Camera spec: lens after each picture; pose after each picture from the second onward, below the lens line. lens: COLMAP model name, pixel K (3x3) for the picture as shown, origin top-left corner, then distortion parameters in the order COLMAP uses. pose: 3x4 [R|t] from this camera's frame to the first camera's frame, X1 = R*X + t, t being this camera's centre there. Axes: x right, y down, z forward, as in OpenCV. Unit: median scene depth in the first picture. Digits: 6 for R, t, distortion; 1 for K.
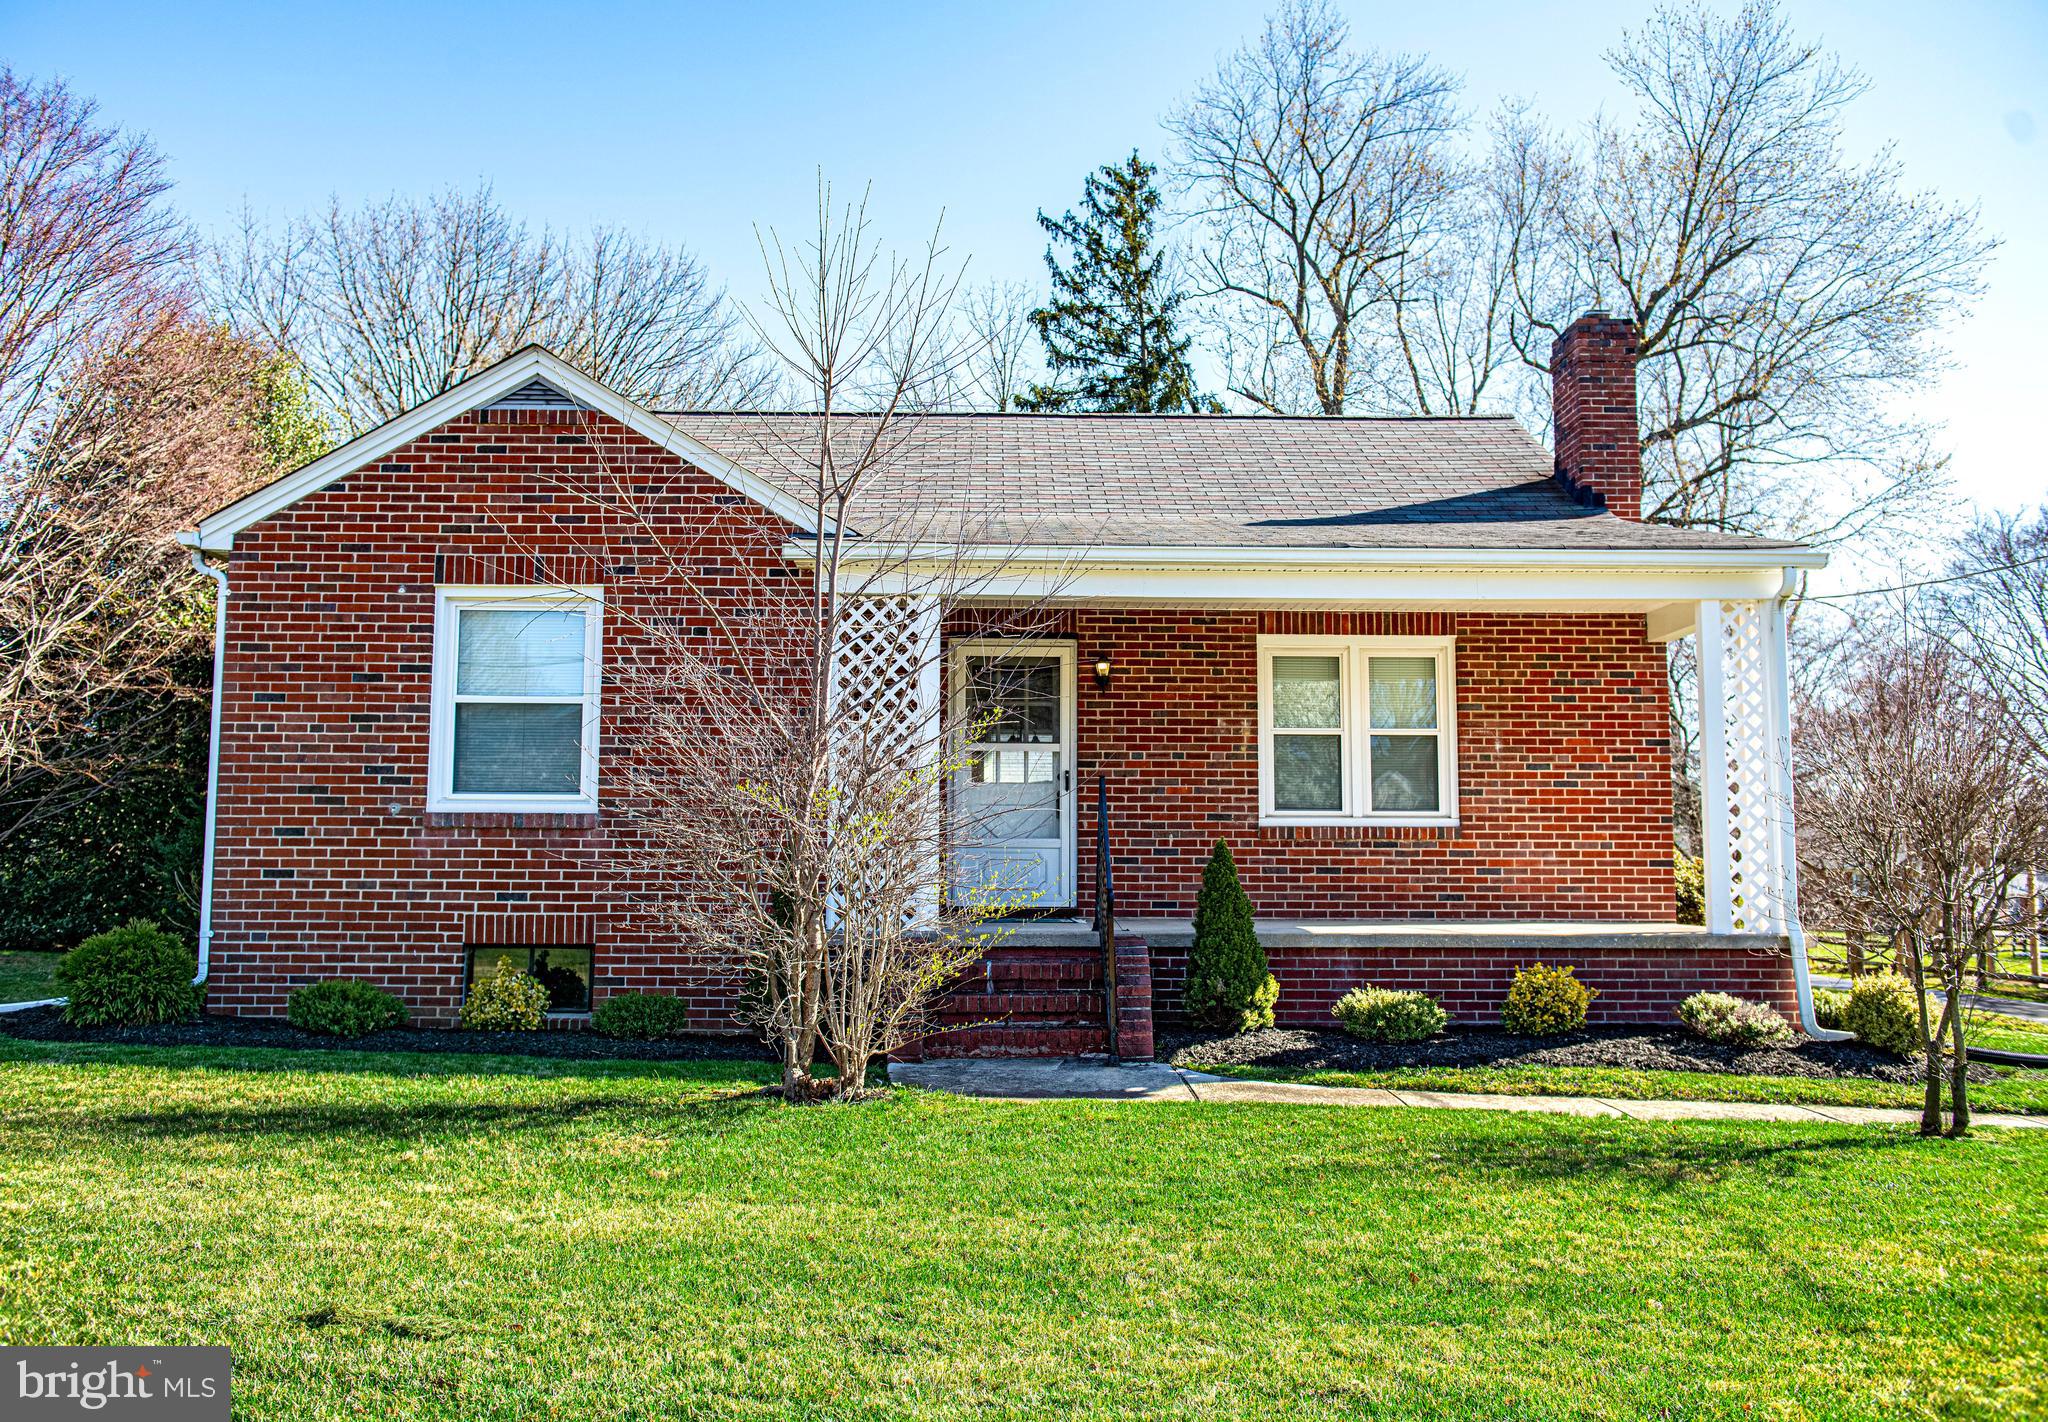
lens RADIAL K [[1701.0, 0, 1029.4], [0, 1701.0, 710.4], [0, 0, 1]] dist [0.009854, 0.000688]
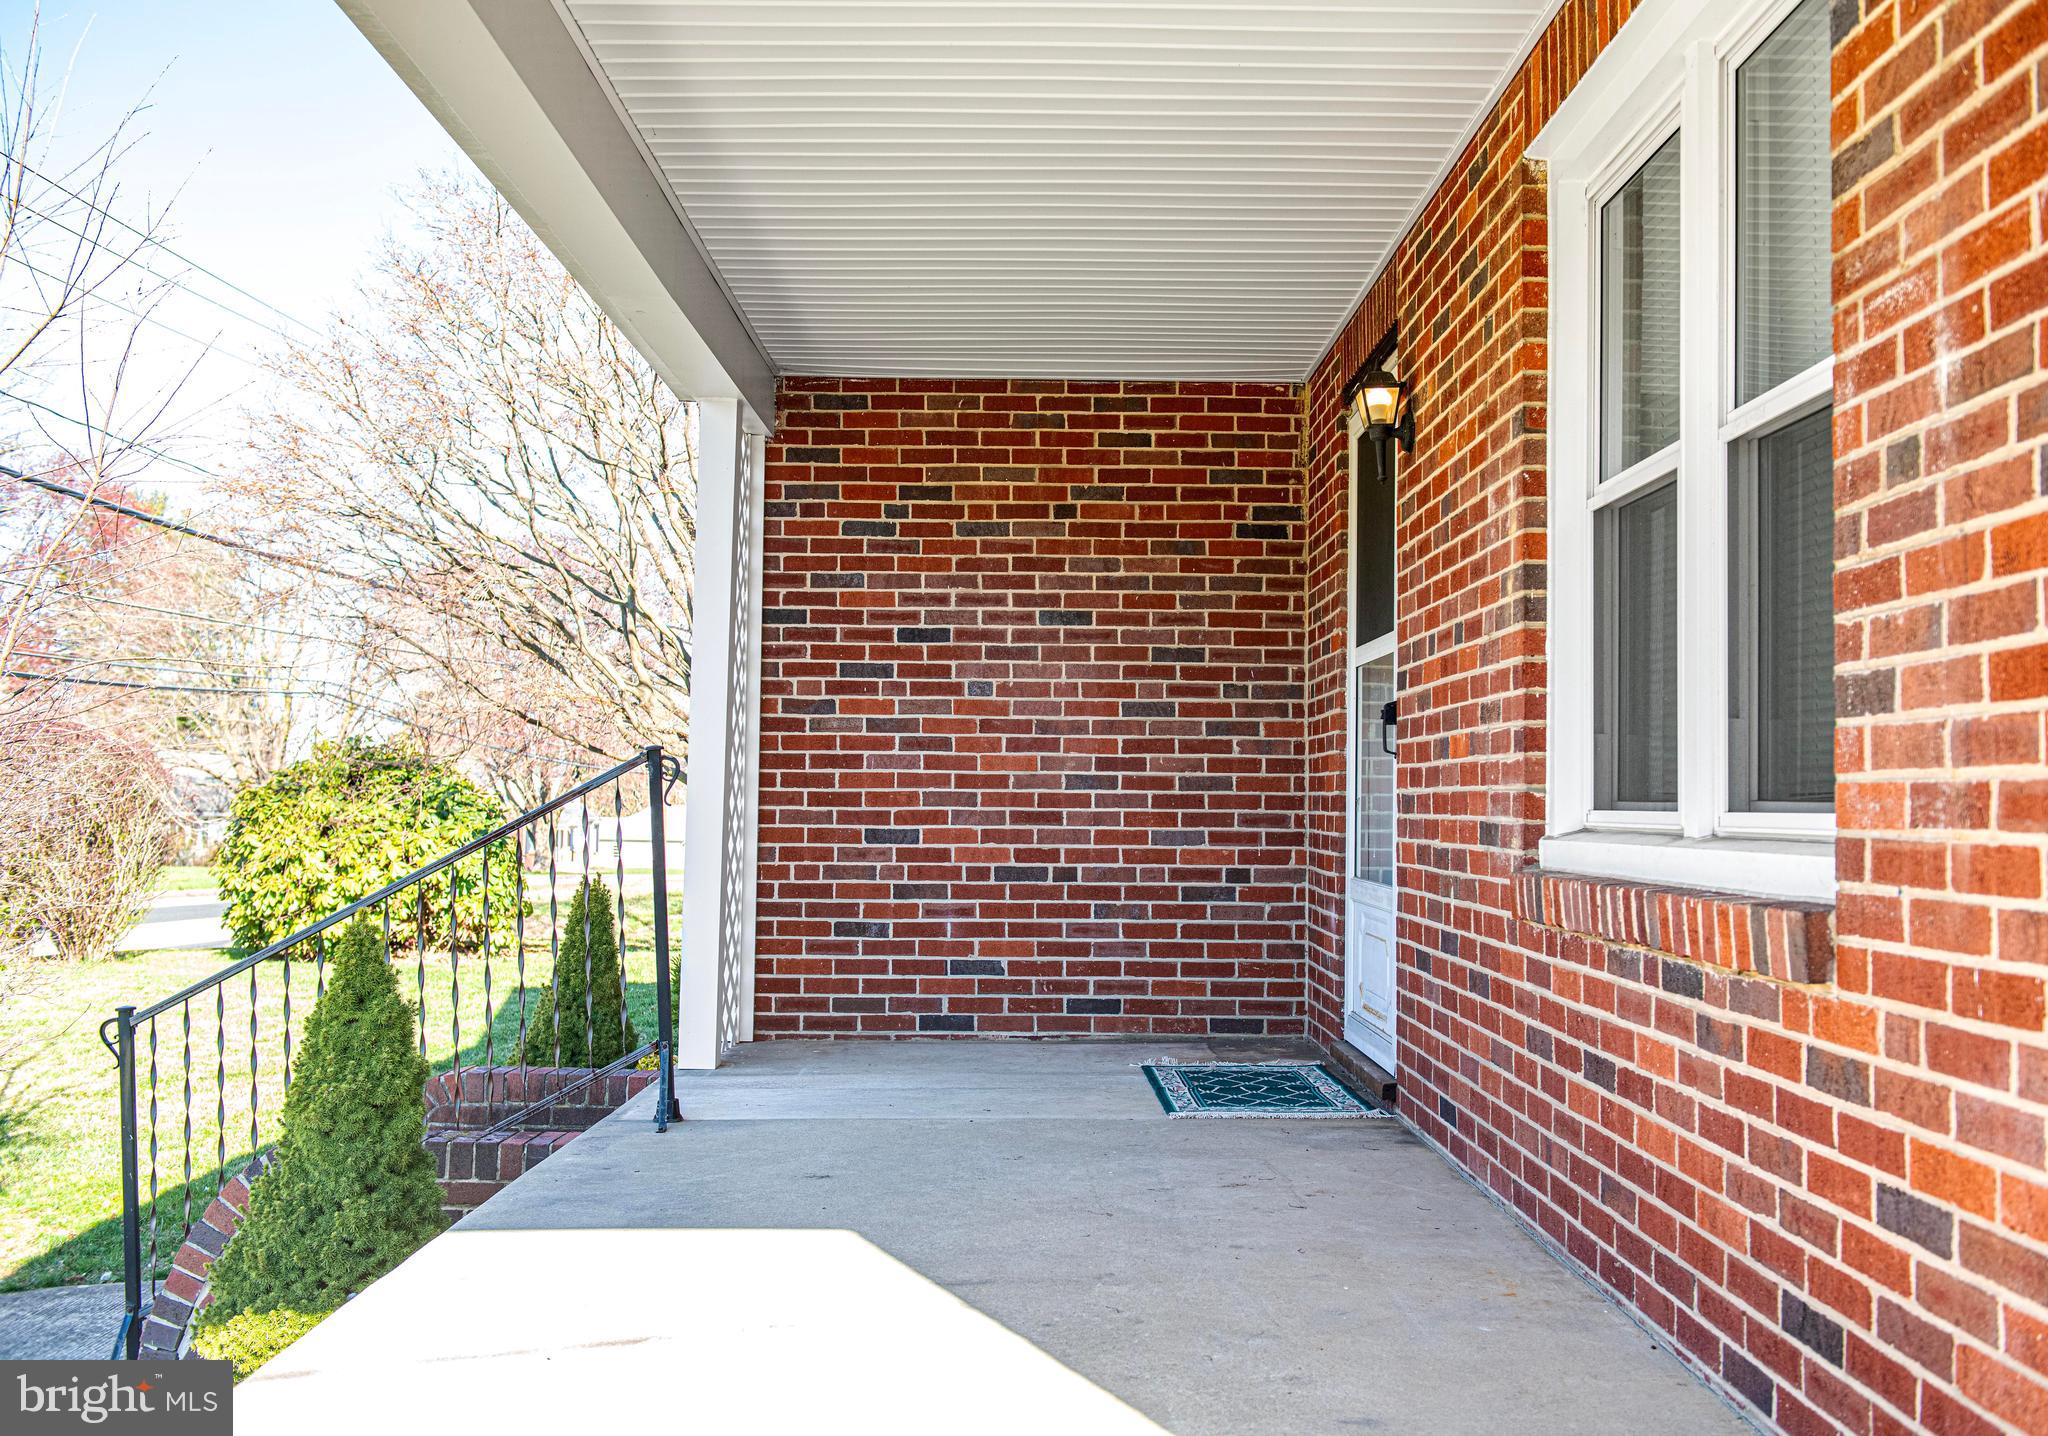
lens RADIAL K [[1951.6, 0, 1092.1], [0, 1951.6, 707.7], [0, 0, 1]] dist [0.005545, 0.000000]
pose [[0.026018, -0.053259, -0.998242, 0.437851], [0.084426, 0.995129, -0.050892, 0.052442], [0.996090, -0.082953, 0.030388, 0.922134]]
